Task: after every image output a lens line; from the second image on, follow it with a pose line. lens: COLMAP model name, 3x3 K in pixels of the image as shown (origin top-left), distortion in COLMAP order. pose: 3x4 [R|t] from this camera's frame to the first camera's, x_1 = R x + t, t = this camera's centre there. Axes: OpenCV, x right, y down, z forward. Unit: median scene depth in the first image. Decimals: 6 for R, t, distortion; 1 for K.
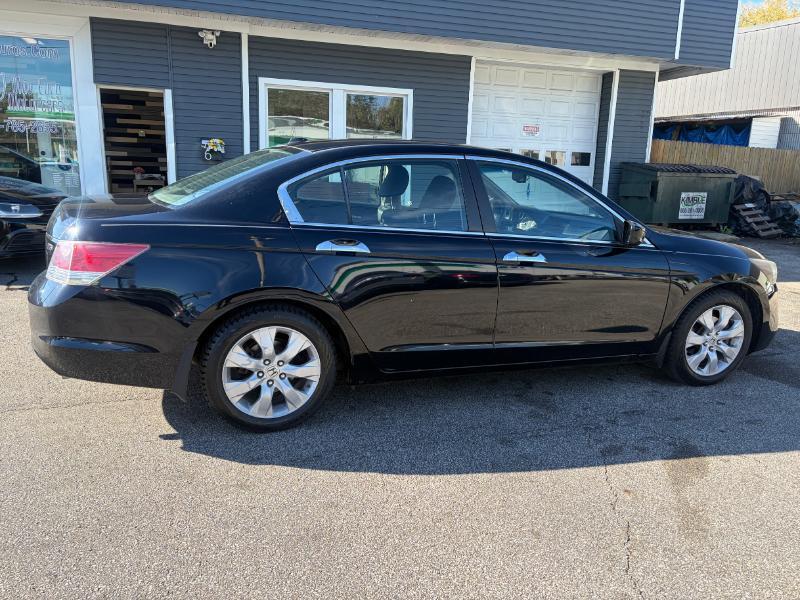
lens RADIAL K [[589.8, 0, 390.9], [0, 589.8, 285.3], [0, 0, 1]] dist [0.041625, -0.041316]
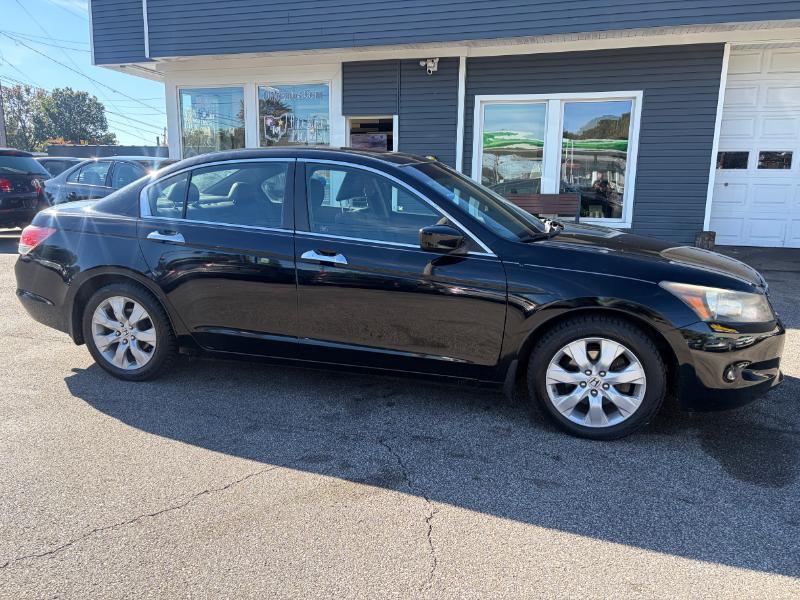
lens RADIAL K [[589.8, 0, 398.2], [0, 589.8, 283.8], [0, 0, 1]] dist [0.041625, -0.041316]
pose [[0.820282, 0.077455, -0.566690, 0.764948], [-0.095998, 0.995377, -0.002909, -0.008620], [0.563845, 0.056787, 0.823926, 0.208795]]
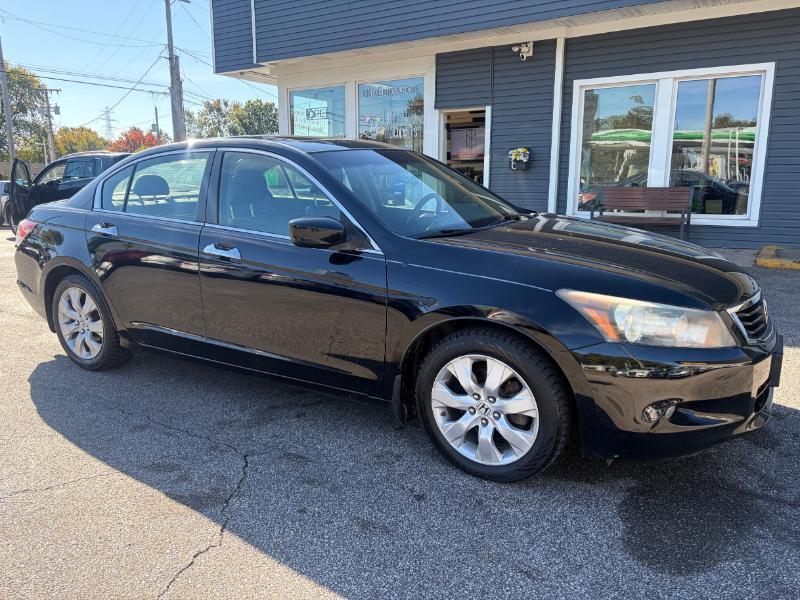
lens RADIAL K [[589.8, 0, 403.1], [0, 589.8, 287.4], [0, 0, 1]] dist [0.041625, -0.041316]
pose [[0.645918, 0.104718, -0.756191, 0.957852], [-0.122139, 0.991963, 0.033040, -0.048086], [0.753573, 0.071019, 0.653517, 0.512758]]
